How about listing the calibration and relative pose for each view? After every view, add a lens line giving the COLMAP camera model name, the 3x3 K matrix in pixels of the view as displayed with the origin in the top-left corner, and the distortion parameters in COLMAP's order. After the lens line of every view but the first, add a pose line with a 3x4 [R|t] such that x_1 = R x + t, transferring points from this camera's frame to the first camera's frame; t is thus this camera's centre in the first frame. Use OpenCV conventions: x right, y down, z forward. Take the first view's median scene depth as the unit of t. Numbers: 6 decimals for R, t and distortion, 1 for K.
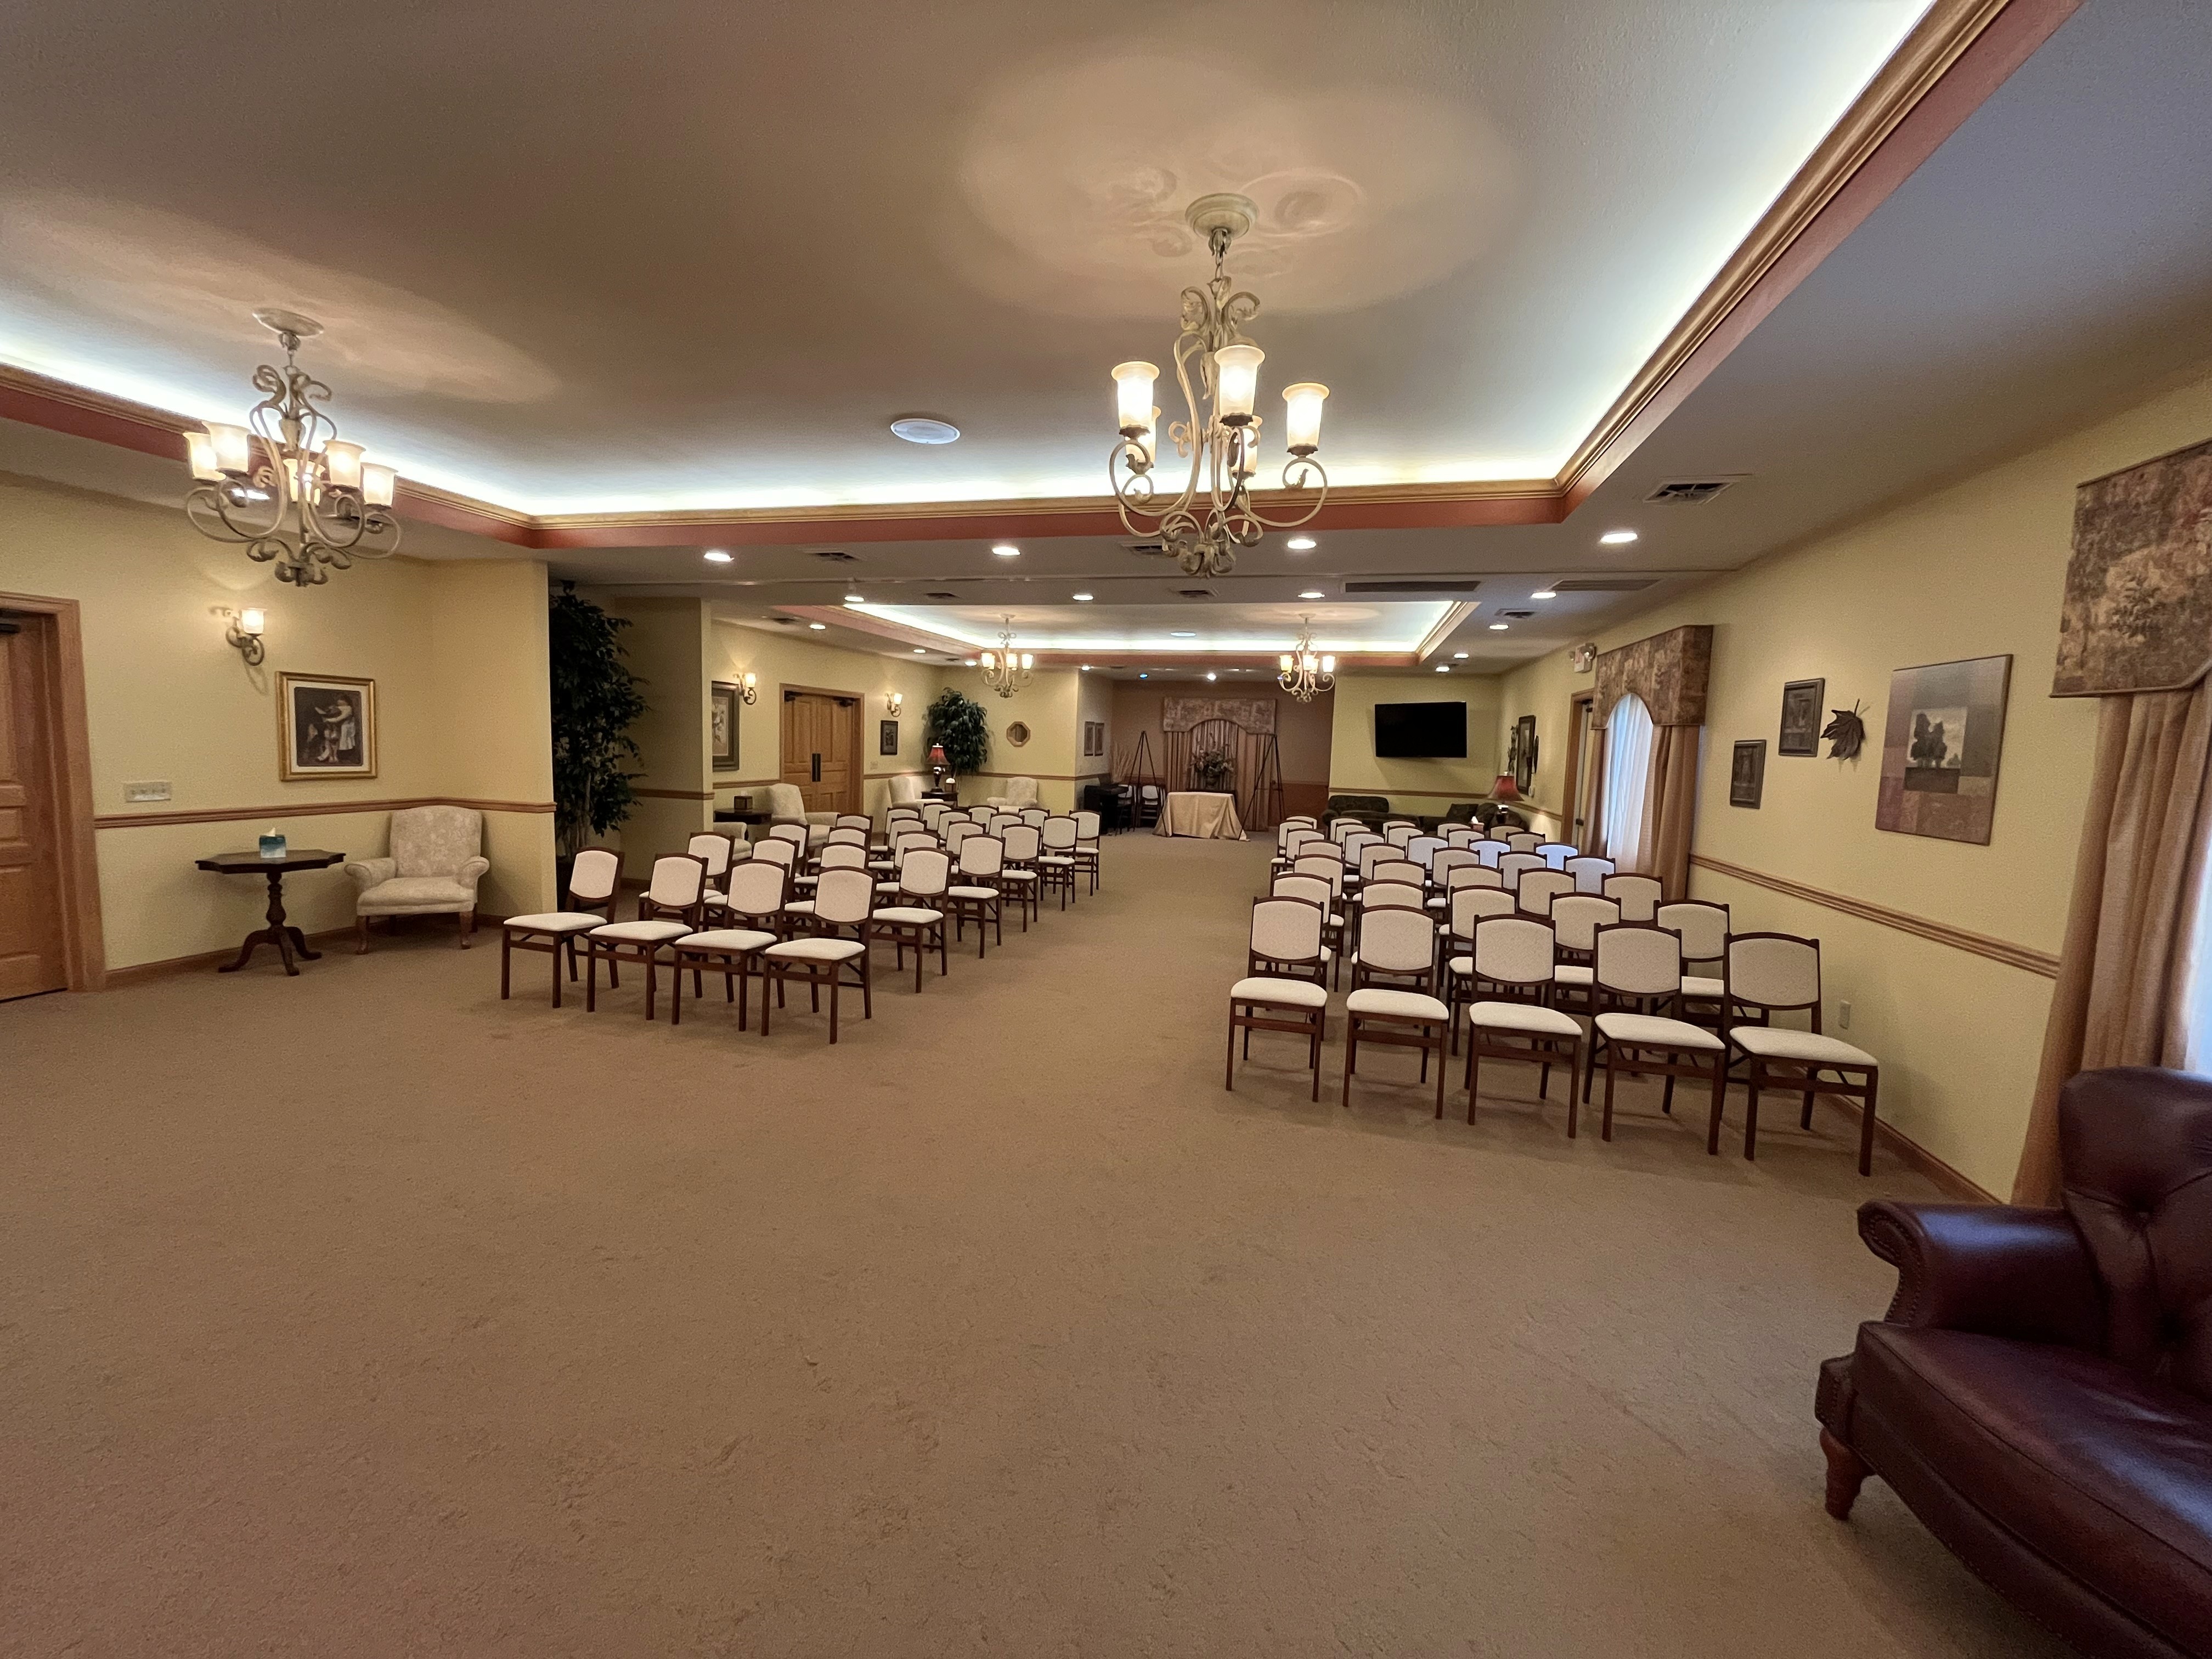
lens RADIAL K [[891.5, 0, 1106.0], [0, 891.5, 829.5], [0, 0, 1]] dist [-0.002316, -0.000228]
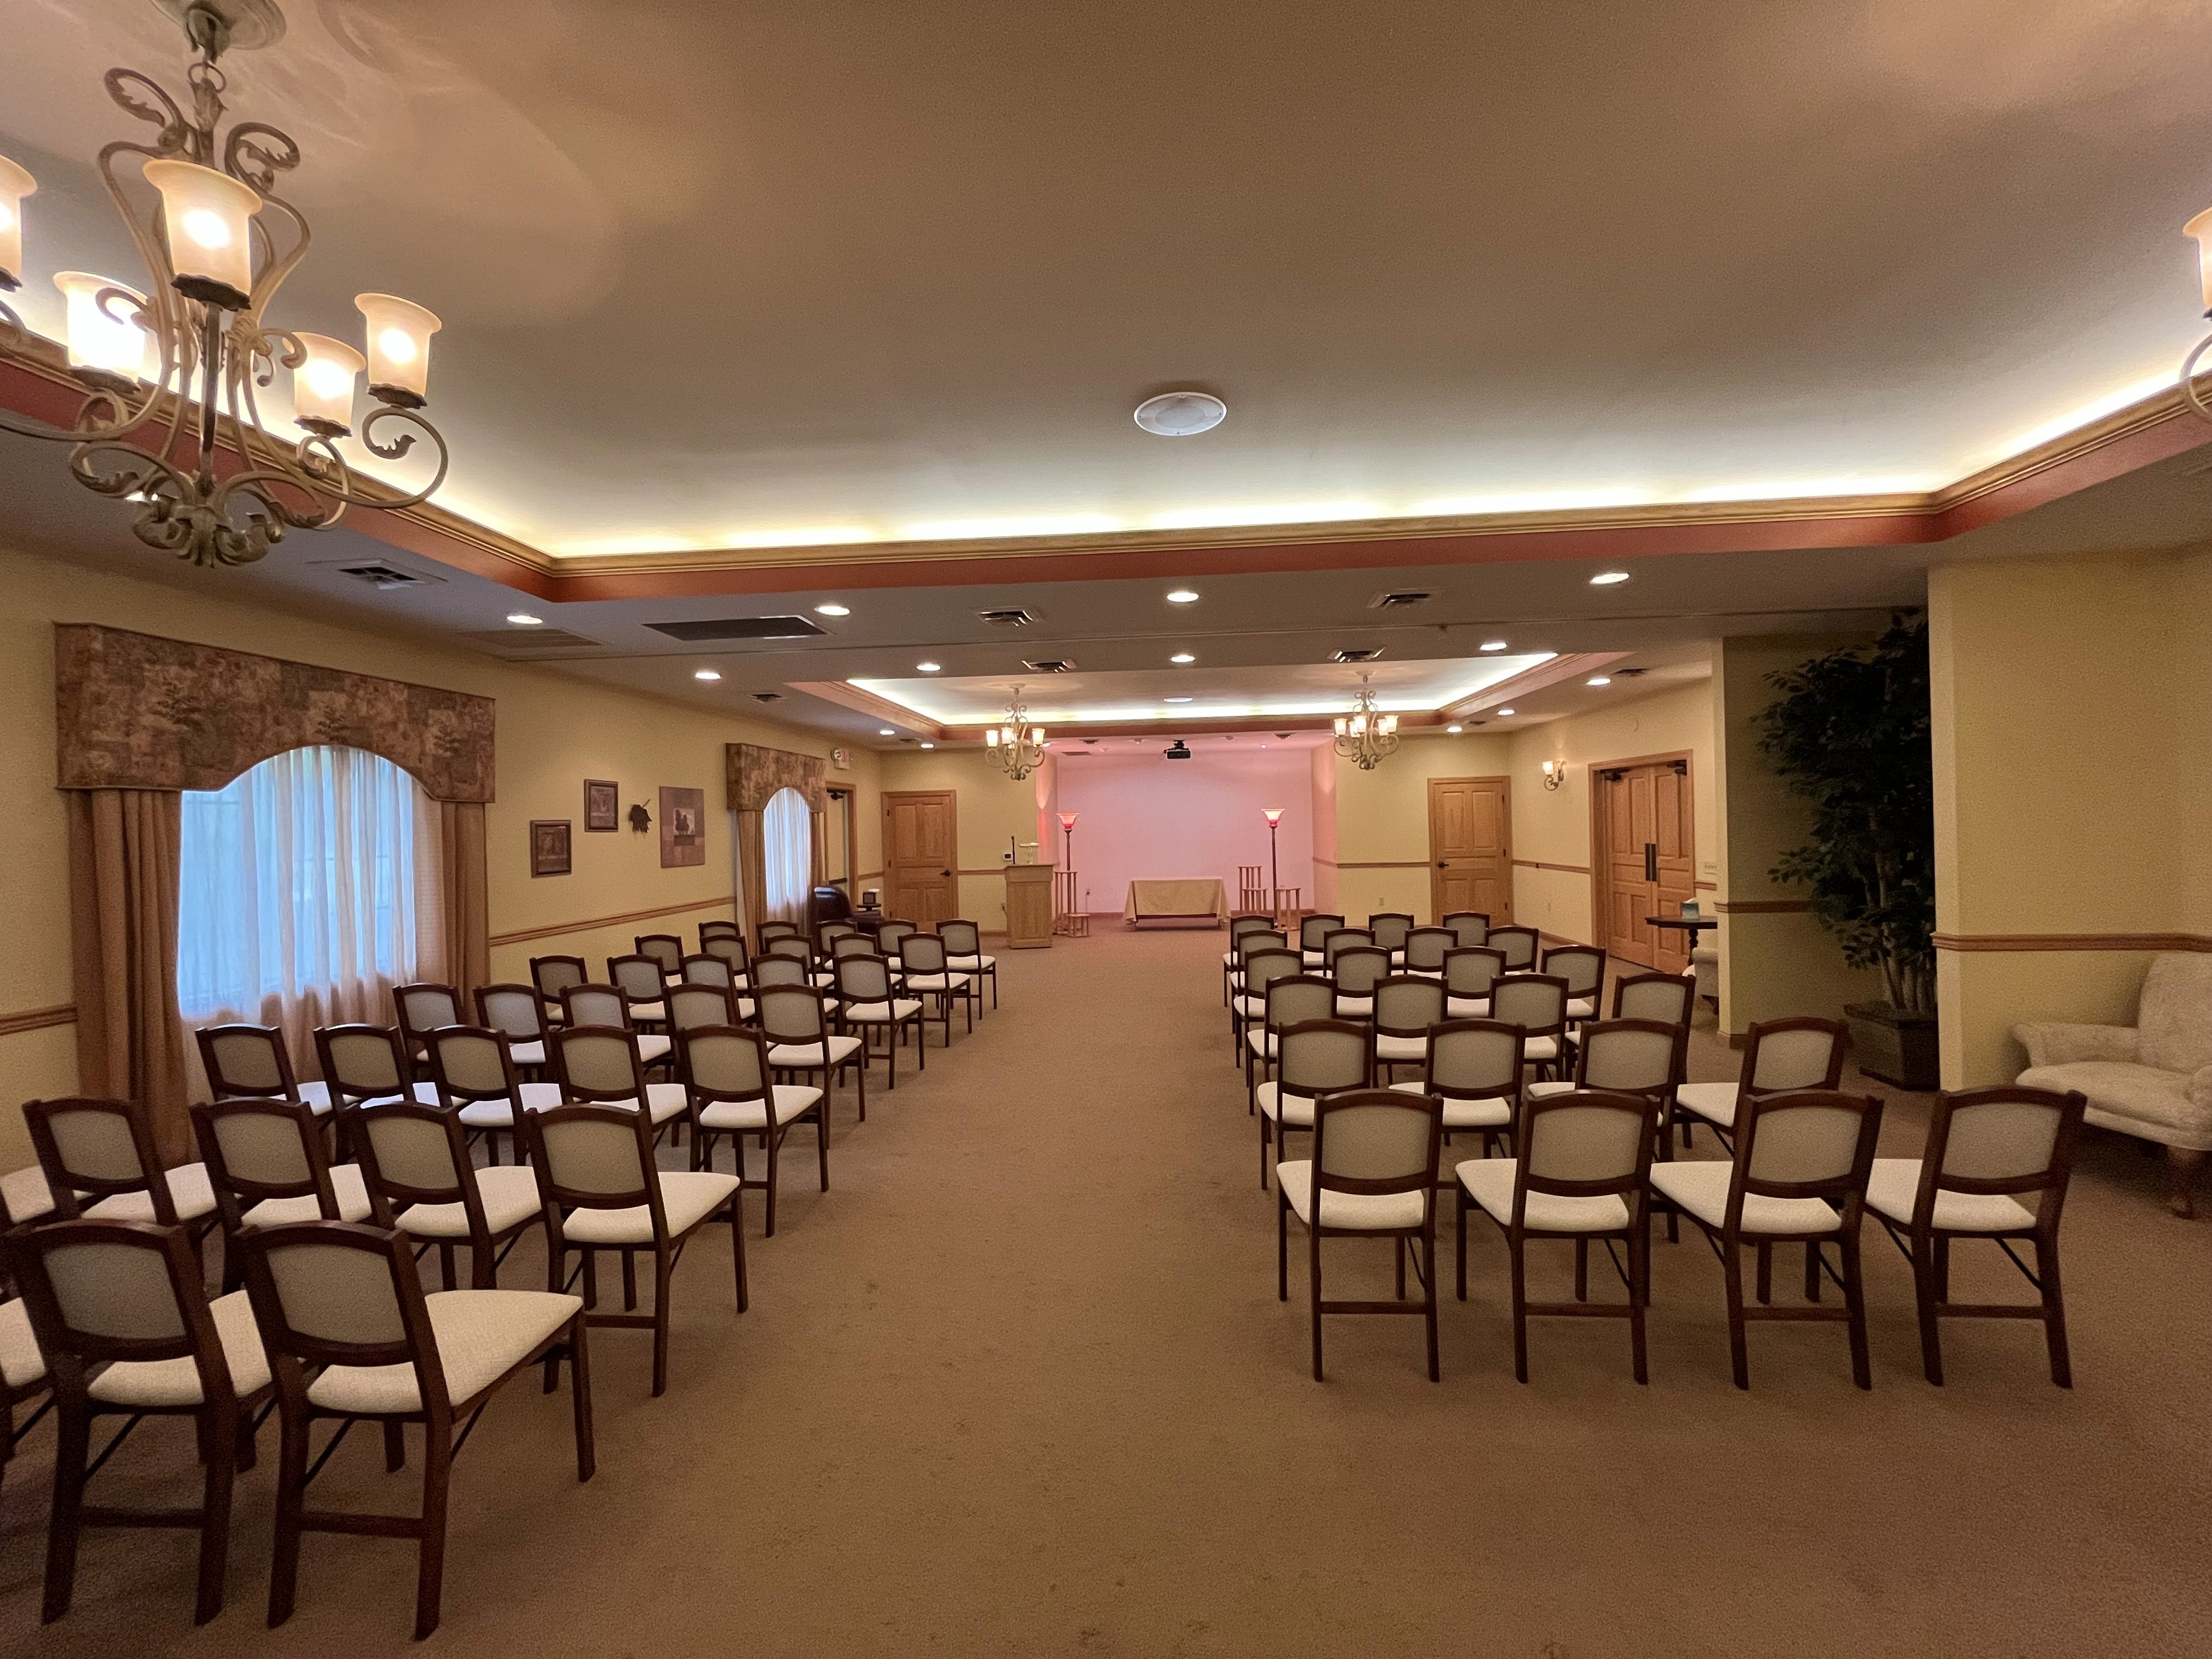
lens RADIAL K [[891.5, 0, 1106.0], [0, 891.5, 829.5], [0, 0, 1]] dist [-0.002316, -0.000228]
pose [[-0.985413, -0.009798, -0.169897, 0.163339], [-0.026503, 0.994996, 0.096336, -0.197819], [0.168102, 0.099433, -0.980742, 2.044311]]
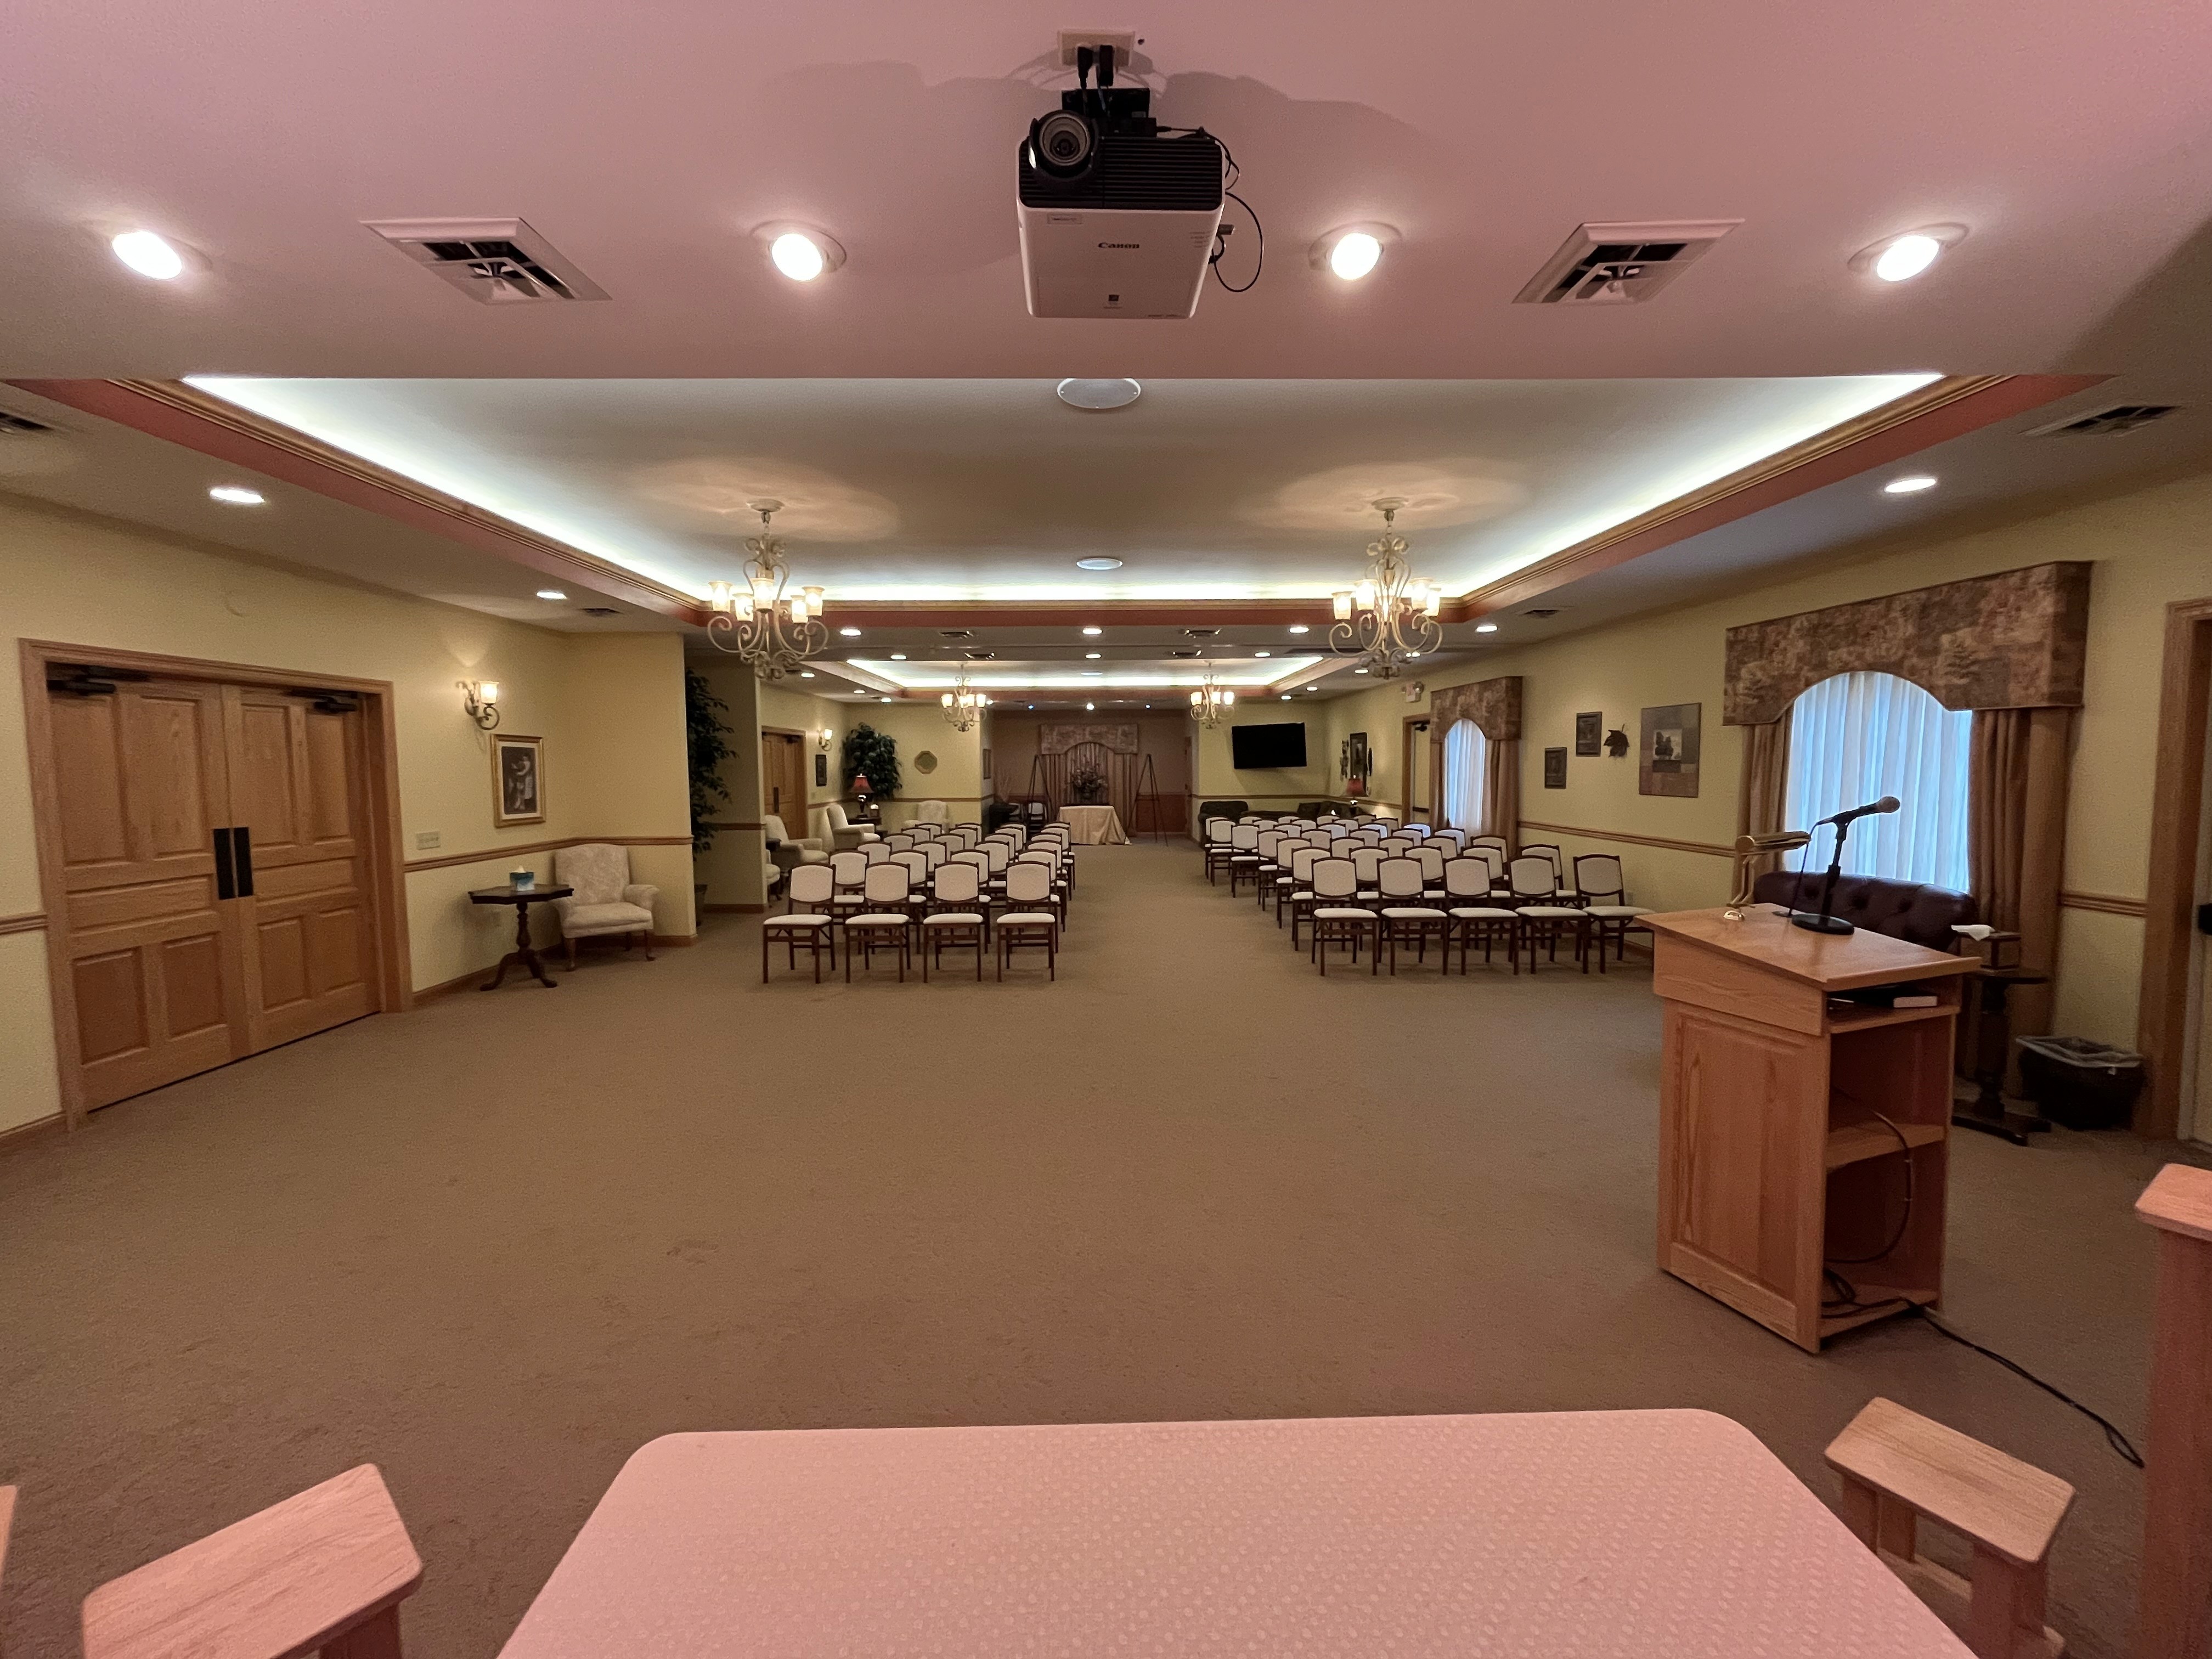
lens RADIAL K [[891.5, 0, 1106.0], [0, 891.5, 829.5], [0, 0, 1]] dist [-0.002316, -0.000228]
pose [[0.963263, -0.060054, 0.261761, -0.463277], [0.065845, 0.997740, -0.013401, 0.016390], [-0.260365, 0.030144, 0.965040, -0.332859]]
